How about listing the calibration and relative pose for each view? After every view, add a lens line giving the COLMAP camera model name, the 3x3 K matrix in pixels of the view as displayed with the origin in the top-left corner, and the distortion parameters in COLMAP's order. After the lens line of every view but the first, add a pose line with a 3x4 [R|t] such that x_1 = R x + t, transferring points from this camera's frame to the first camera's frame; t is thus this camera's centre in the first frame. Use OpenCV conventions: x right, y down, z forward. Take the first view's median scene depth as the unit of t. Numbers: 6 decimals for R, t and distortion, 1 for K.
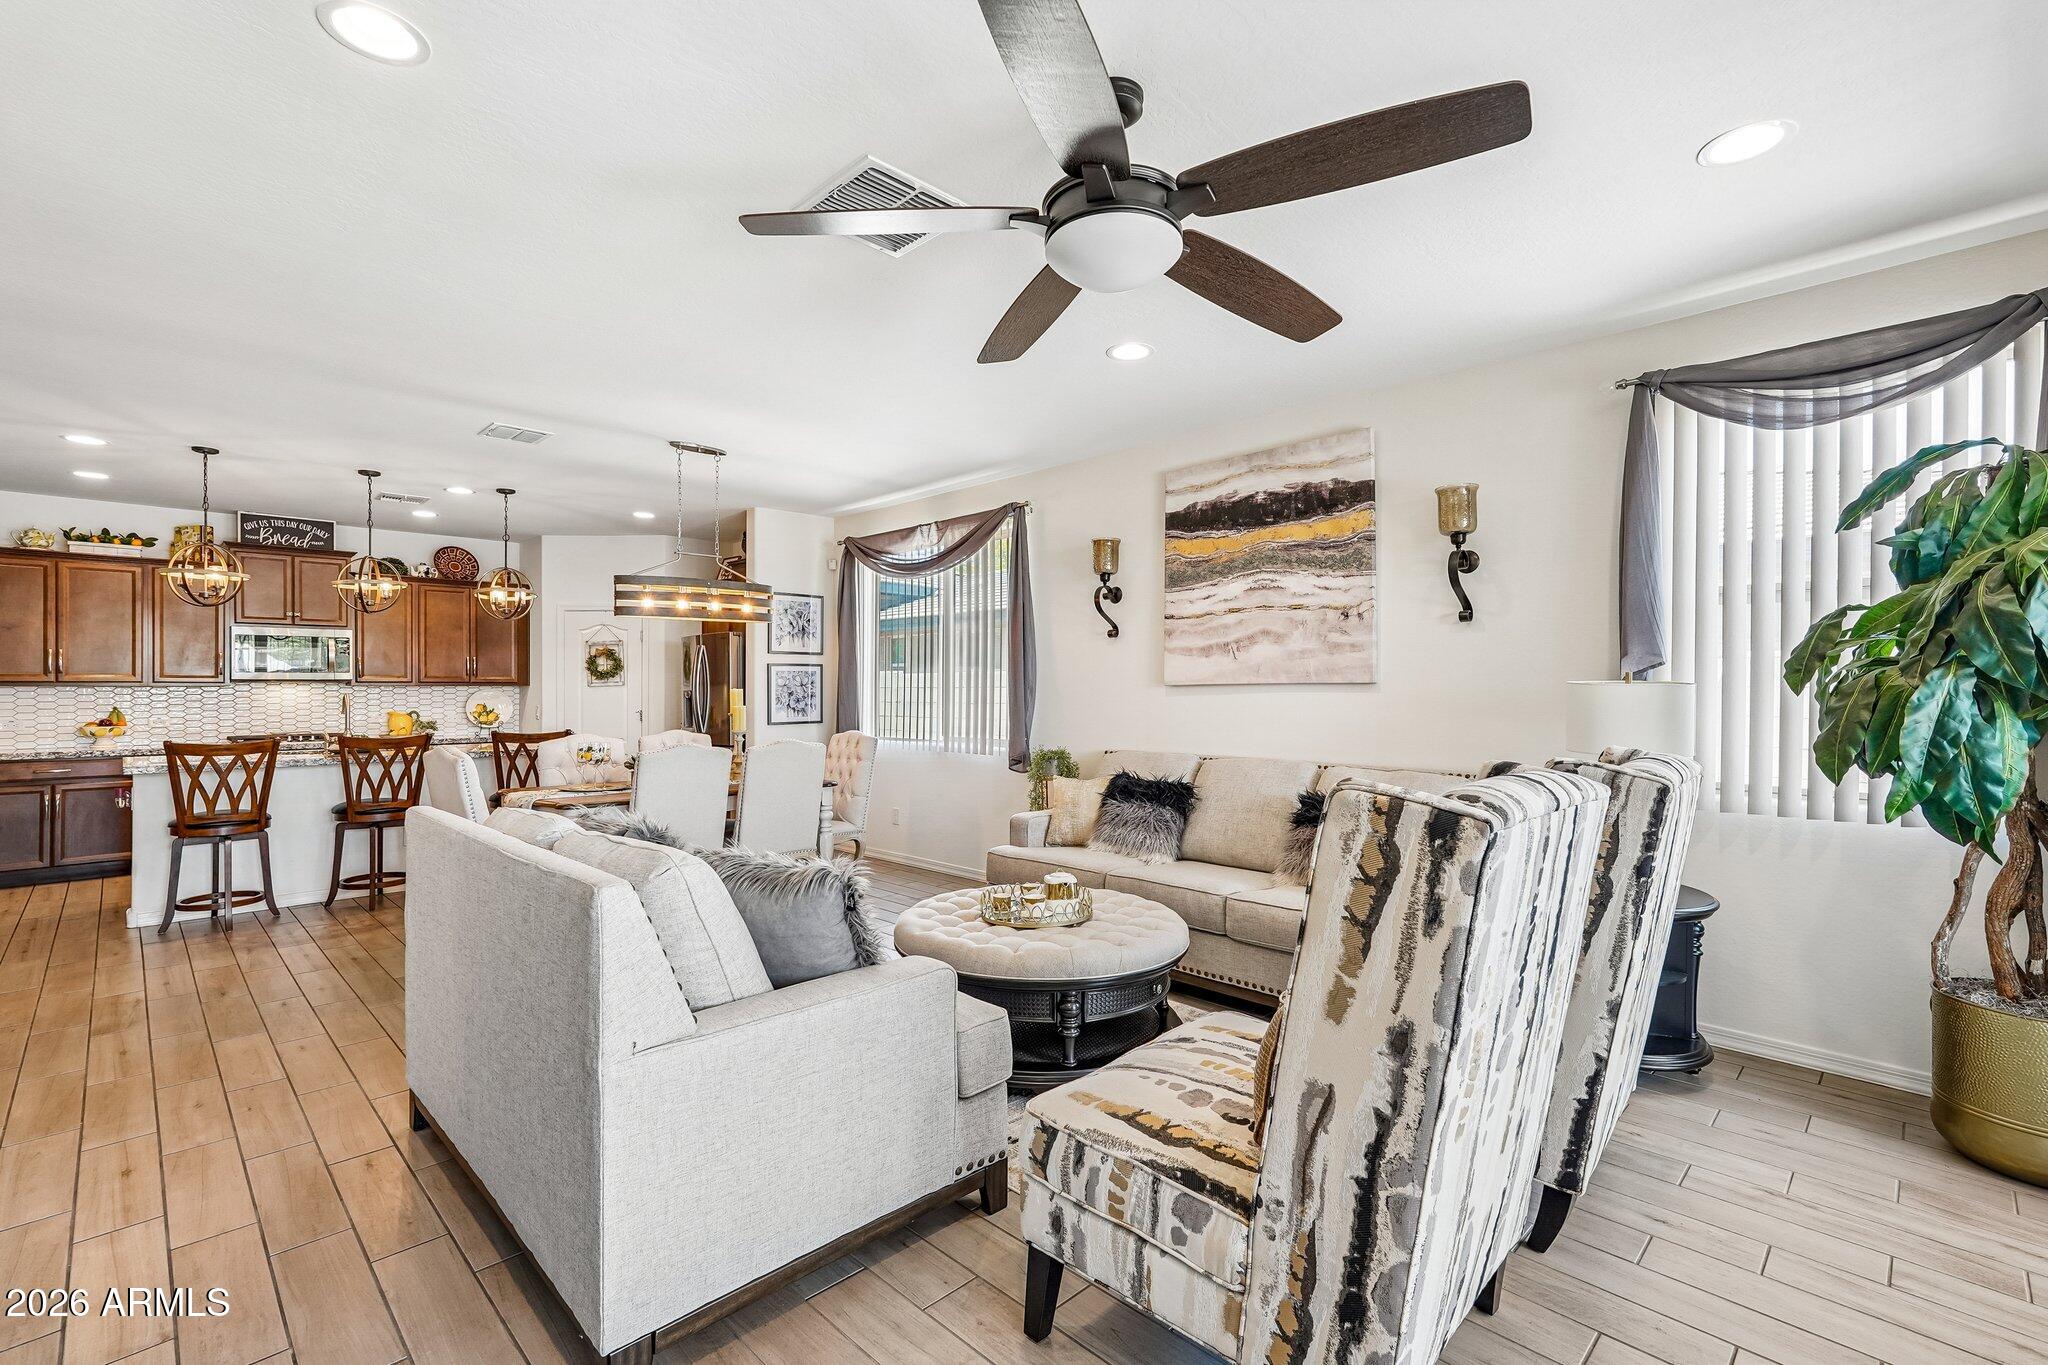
lens RADIAL K [[911.3, 0, 1012.3], [0, 911.3, 685.5], [0, 0, 1]] dist [0.011515, 0.001369]
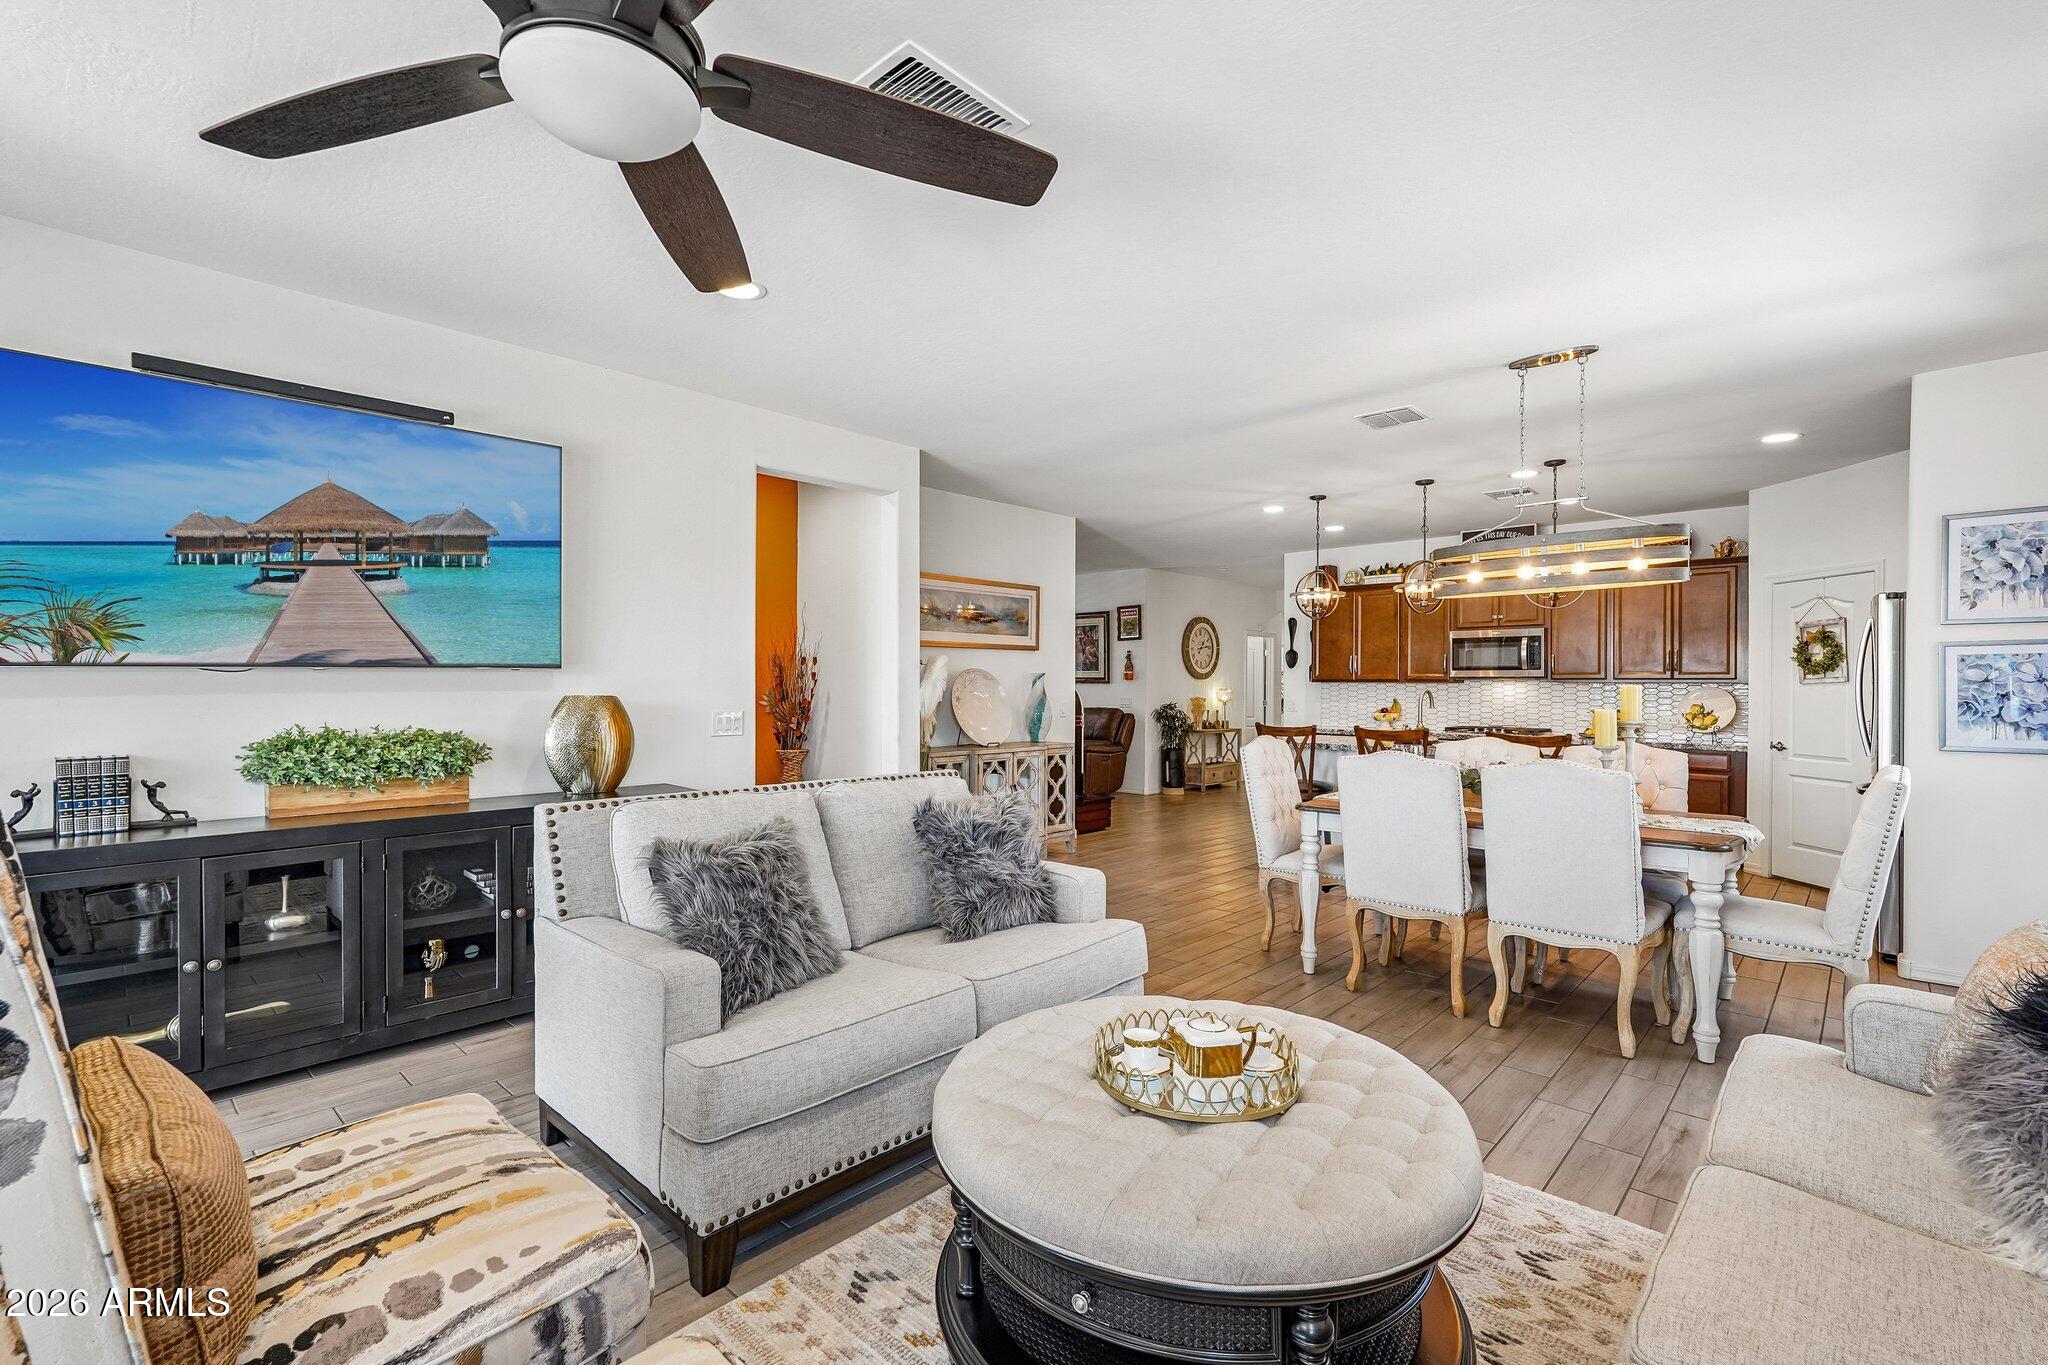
lens RADIAL K [[902.3, 0, 1027.6], [0, 902.3, 680.5], [0, 0, 1]] dist [0.008443, 0.000619]
pose [[0.047135, -0.001339, -0.998888, 0.282144], [-0.002857, 0.999995, -0.001475, 0.001356], [0.998884, 0.002923, 0.047131, 0.423265]]
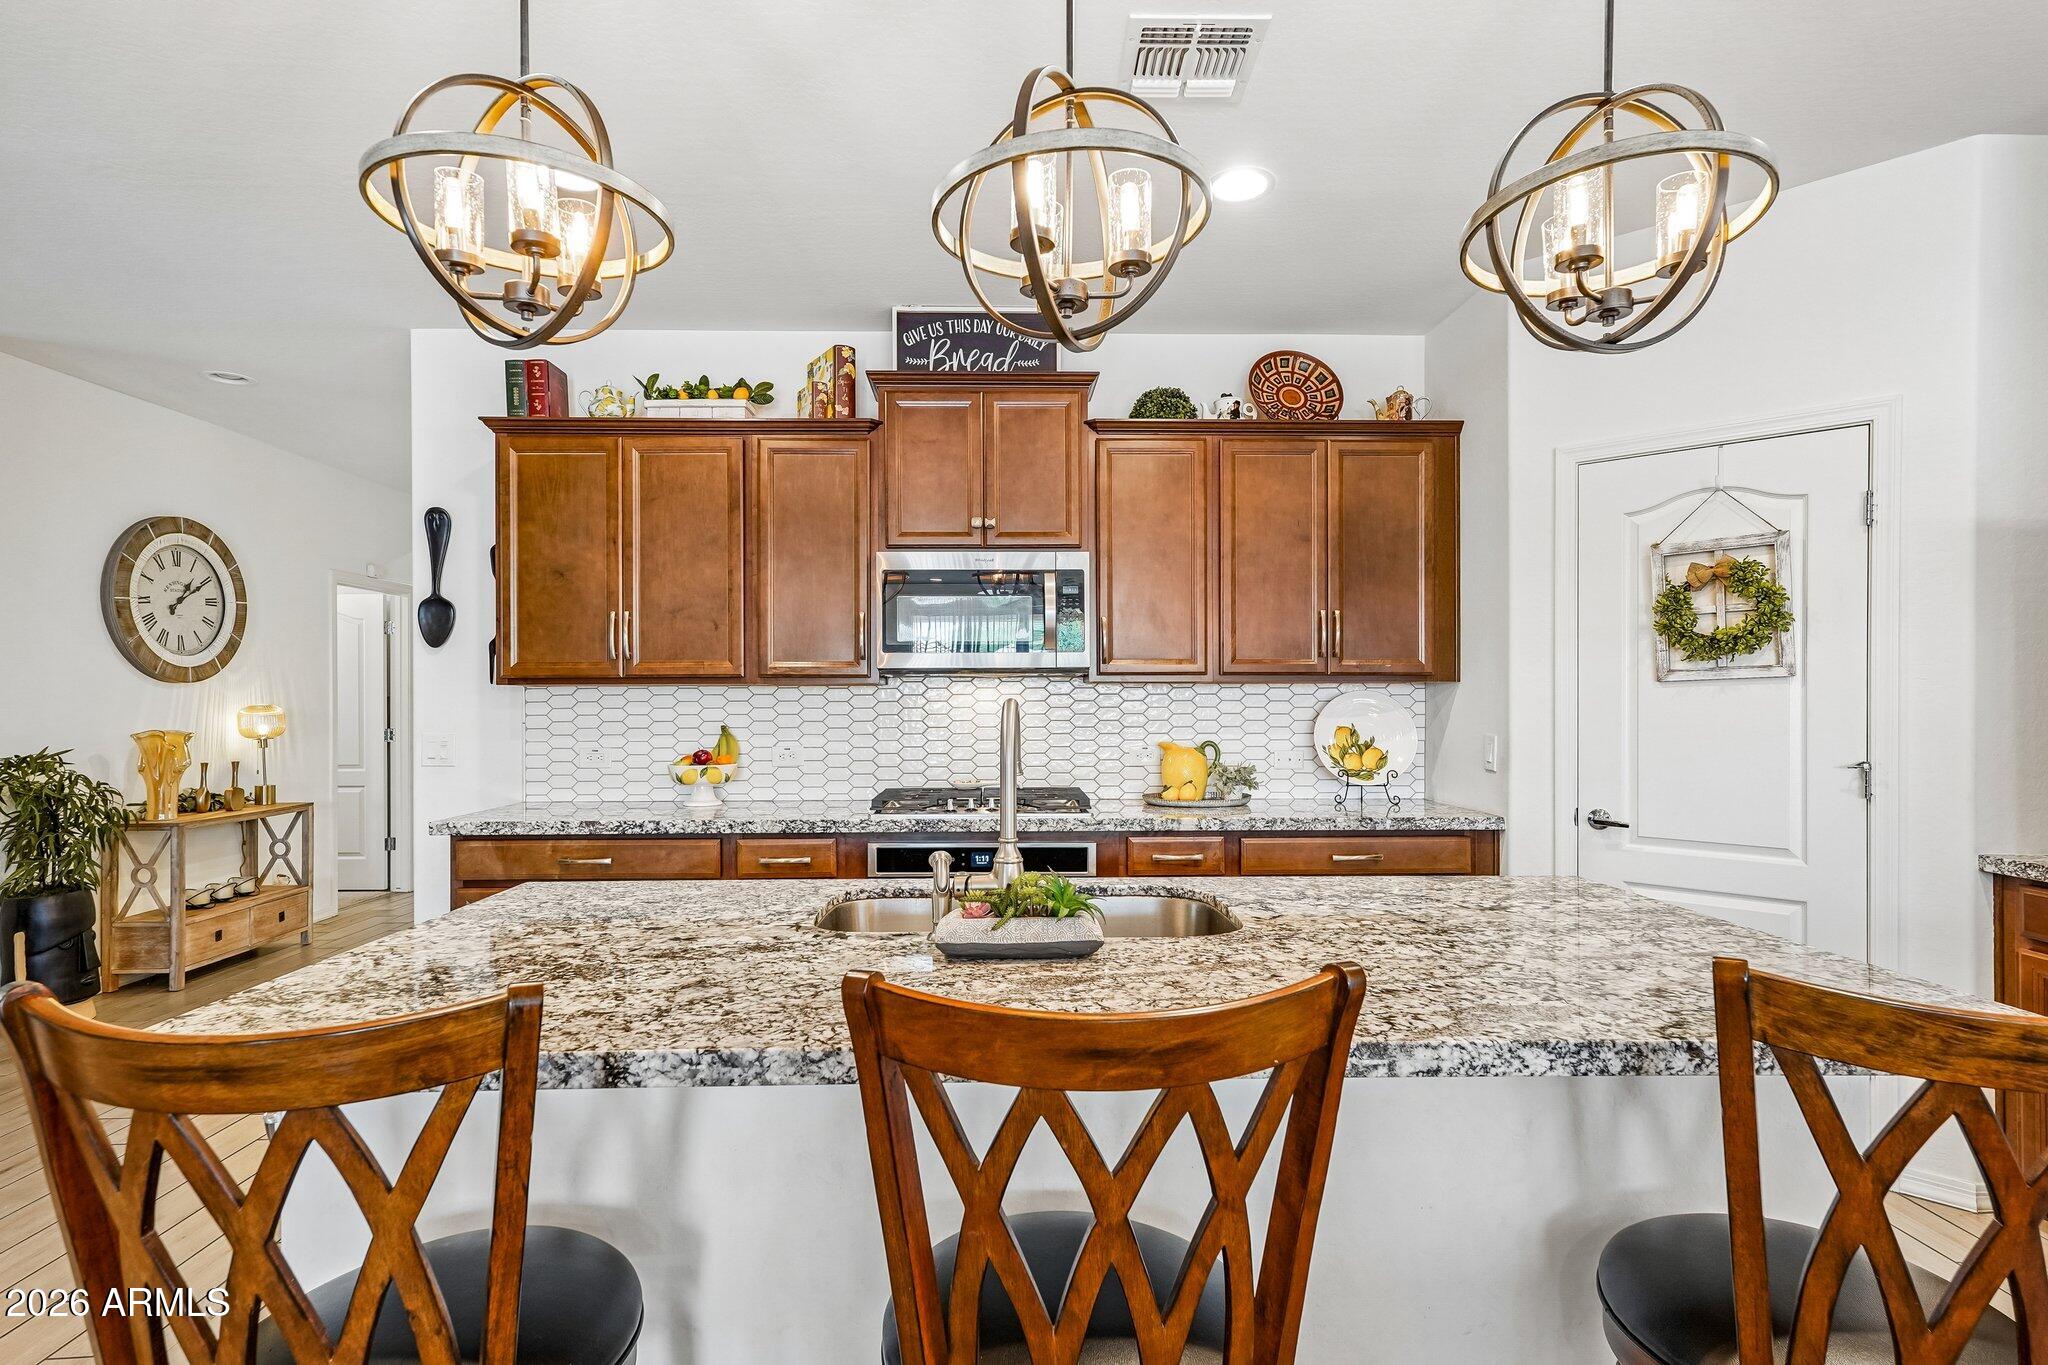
lens RADIAL K [[1026.9, 0, 1027.2], [0, 1026.9, 698.9], [0, 0, 1]] dist [0.005342, 0.001311]
pose [[0.739608, 0.002320, -0.673034, -0.464777], [0.003097, 0.999972, 0.006851, 0.005001], [0.673031, -0.007152, 0.739580, 0.694692]]
